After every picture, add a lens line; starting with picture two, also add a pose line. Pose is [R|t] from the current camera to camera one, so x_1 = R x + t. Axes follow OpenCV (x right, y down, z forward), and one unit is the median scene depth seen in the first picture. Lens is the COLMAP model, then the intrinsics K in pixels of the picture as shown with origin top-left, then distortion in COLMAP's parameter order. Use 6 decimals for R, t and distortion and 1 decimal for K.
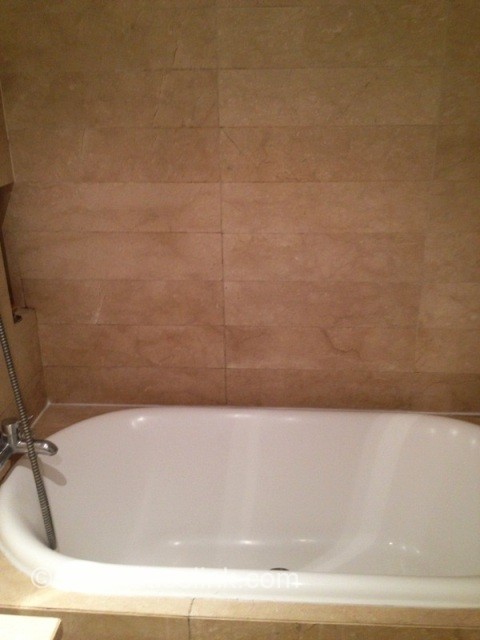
lens RADIAL K [[635.1, 0, 243.9], [0, 635.1, 318.0], [0, 0, 1]] dist [0.086163, 0.000000]
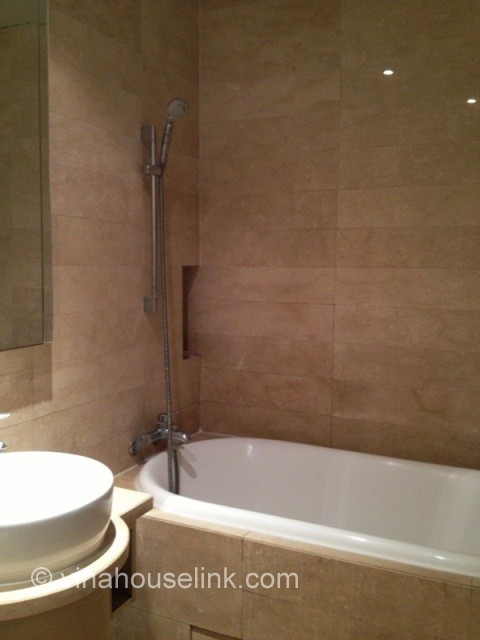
lens RADIAL K [[635.1, 0, 237.1], [0, 635.1, 321.5], [0, 0, 1]] dist [0.086163, 0.000000]
pose [[0.926886, 0.054458, -0.371370, 0.272548], [-0.156276, 0.955573, -0.249917, 0.262966], [0.341261, 0.289681, 0.894218, -0.244329]]
